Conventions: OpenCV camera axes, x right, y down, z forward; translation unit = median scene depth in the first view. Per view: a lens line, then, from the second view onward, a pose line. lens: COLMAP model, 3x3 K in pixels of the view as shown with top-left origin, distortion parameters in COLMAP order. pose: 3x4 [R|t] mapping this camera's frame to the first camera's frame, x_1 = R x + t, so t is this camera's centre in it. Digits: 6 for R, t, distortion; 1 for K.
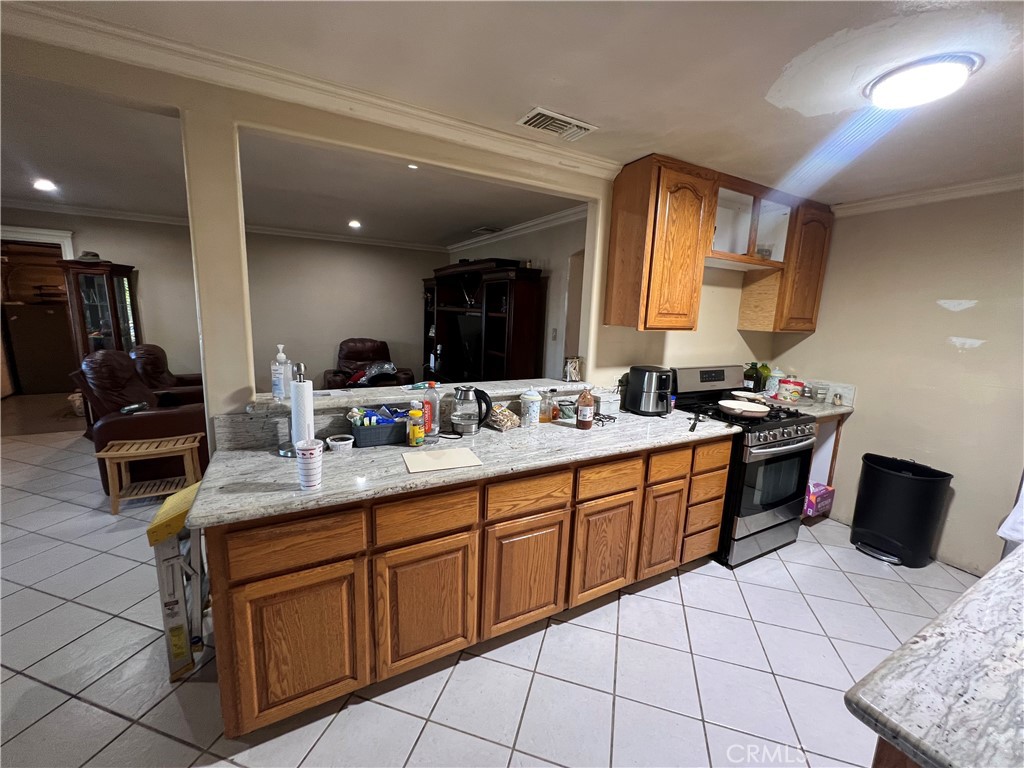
lens RADIAL K [[411.5, 0, 509.3], [0, 411.5, 383.6], [0, 0, 1]] dist [-0.004441, 0.002851]
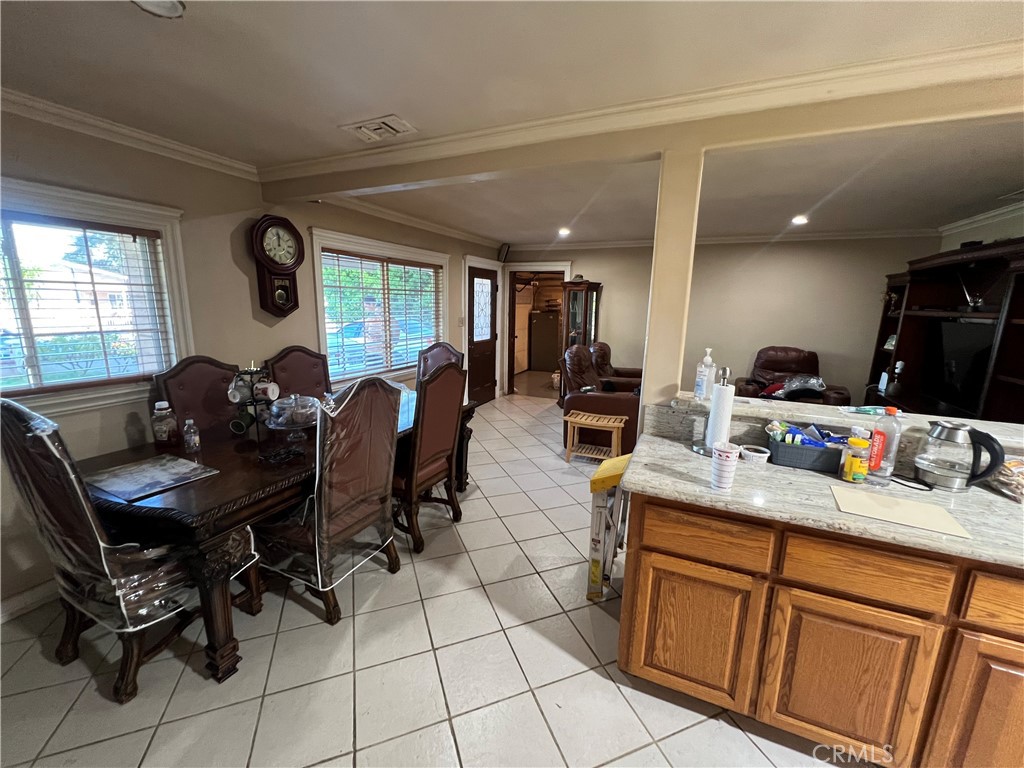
lens RADIAL K [[411.5, 0, 511.6], [0, 411.5, 383.4], [0, 0, 1]] dist [-0.004441, 0.002851]
pose [[0.606864, 0.126112, -0.784737, -0.022846], [-0.136785, 0.989172, 0.053186, 0.007621], [0.782947, 0.075064, 0.617543, -0.045881]]
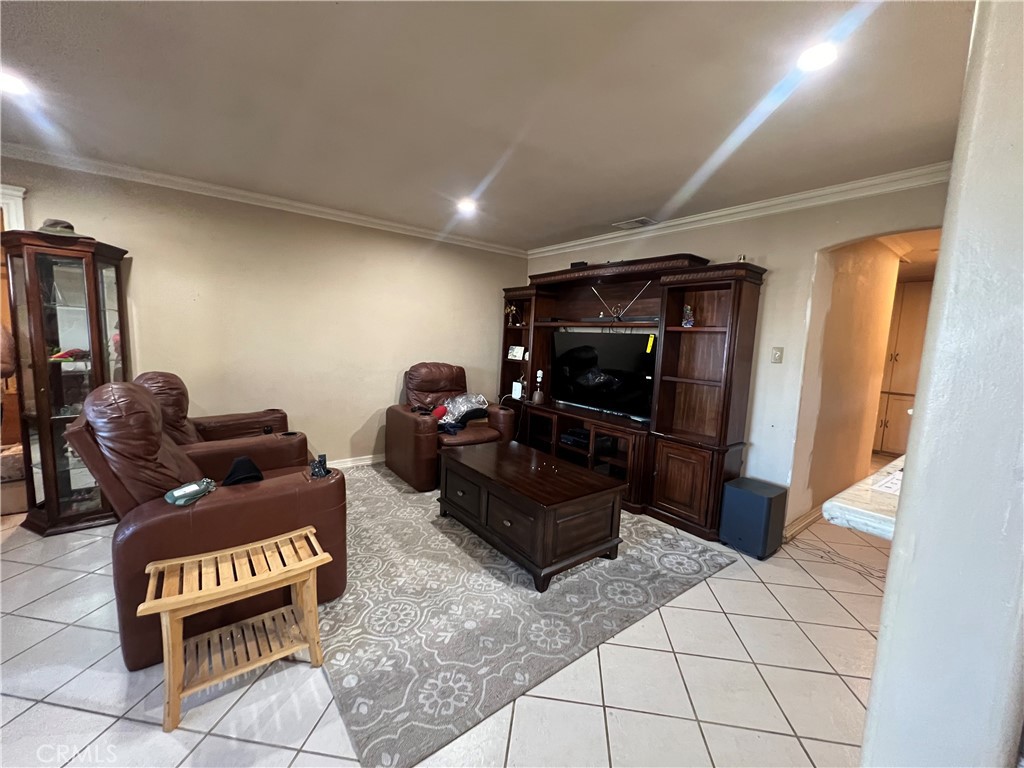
lens RADIAL K [[411.5, 0, 511.3], [0, 411.5, 383.8], [0, 0, 1]] dist [-0.004441, 0.002851]
pose [[0.989188, -0.009967, 0.146315, -1.030481], [0.019144, 0.997927, -0.061446, -0.067667], [-0.145399, 0.063583, 0.987328, 0.726056]]
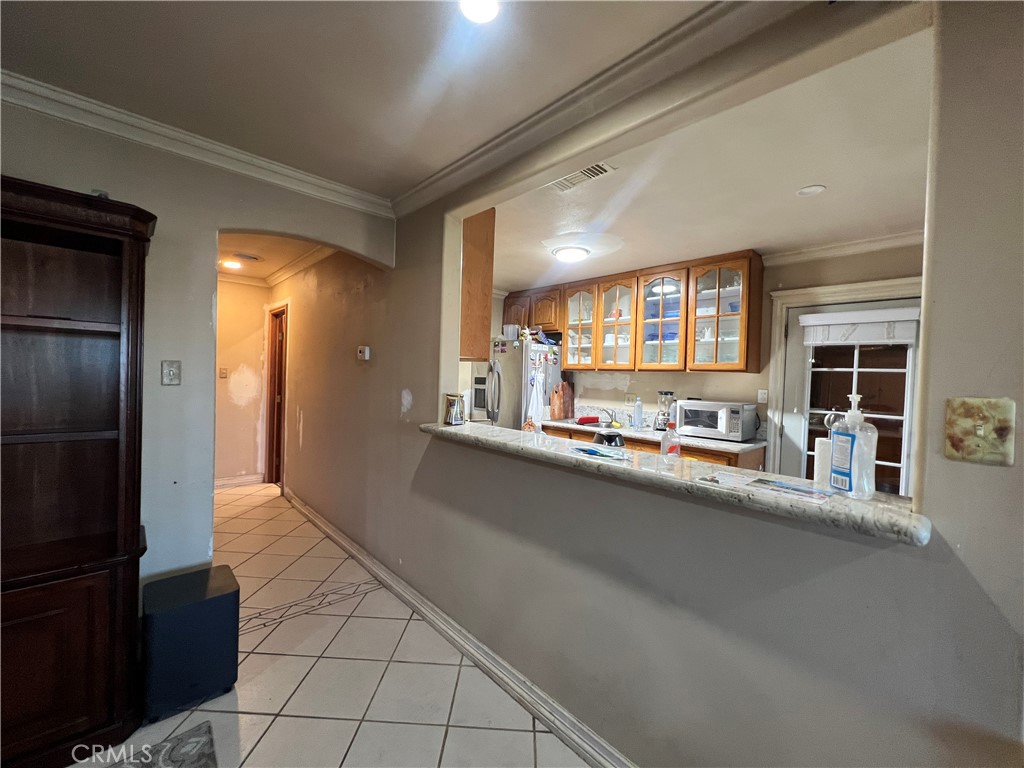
lens RADIAL K [[411.5, 0, 511.6], [0, 411.5, 381.7], [0, 0, 1]] dist [-0.004441, 0.002851]
pose [[-0.242188, -0.060529, 0.968339, -0.975770], [0.131208, 0.986840, 0.094501, -0.224657], [-0.961316, 0.149941, -0.231059, 1.589301]]
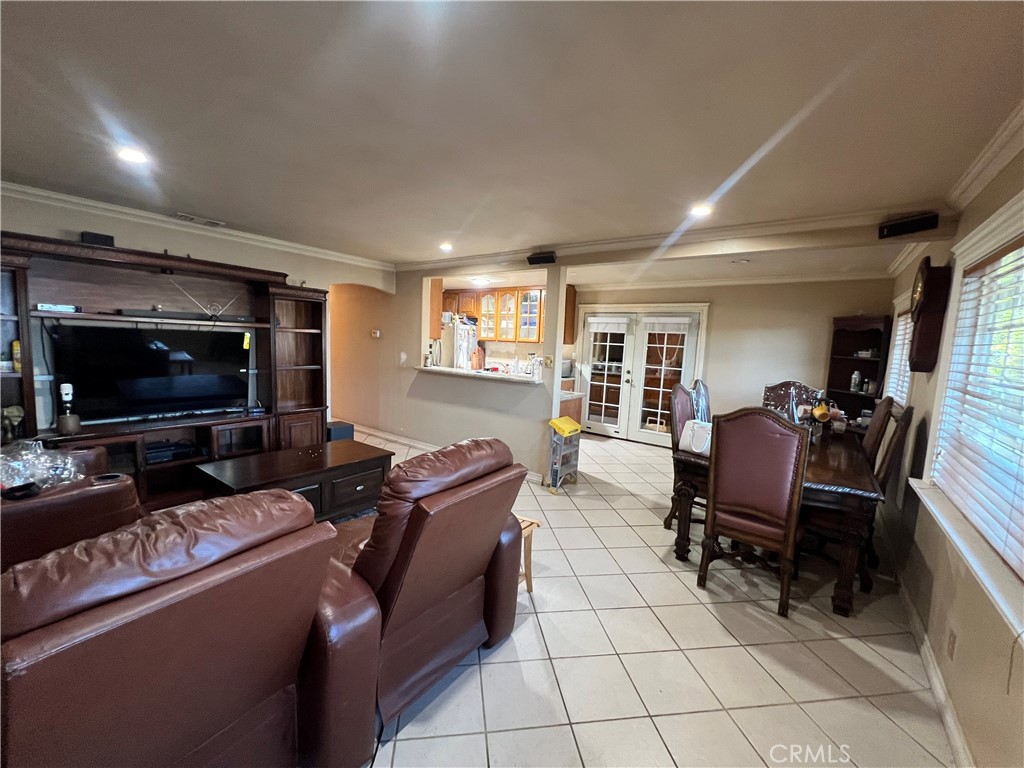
lens RADIAL K [[411.5, 0, 510.7], [0, 411.5, 382.4], [0, 0, 1]] dist [-0.004441, 0.002851]
pose [[-0.405490, -0.152754, 0.901246, -2.752051], [0.103753, 0.971876, 0.211406, -0.470733], [-0.908192, 0.179230, -0.378237, 2.109397]]
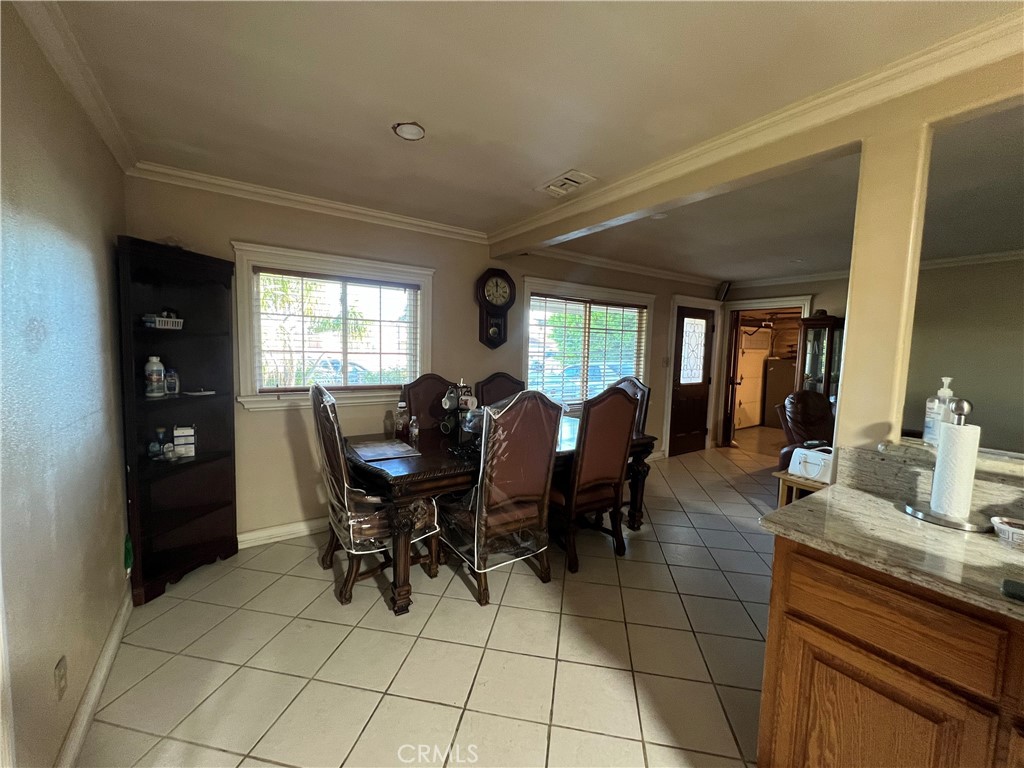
lens RADIAL K [[411.5, 0, 512.9], [0, 411.5, 383.5], [0, 0, 1]] dist [-0.004441, 0.002851]
pose [[0.109386, 0.048737, -0.992804, 0.120107], [-0.195307, 0.980381, 0.026608, 0.055394], [0.974623, 0.190991, 0.116759, 0.119773]]
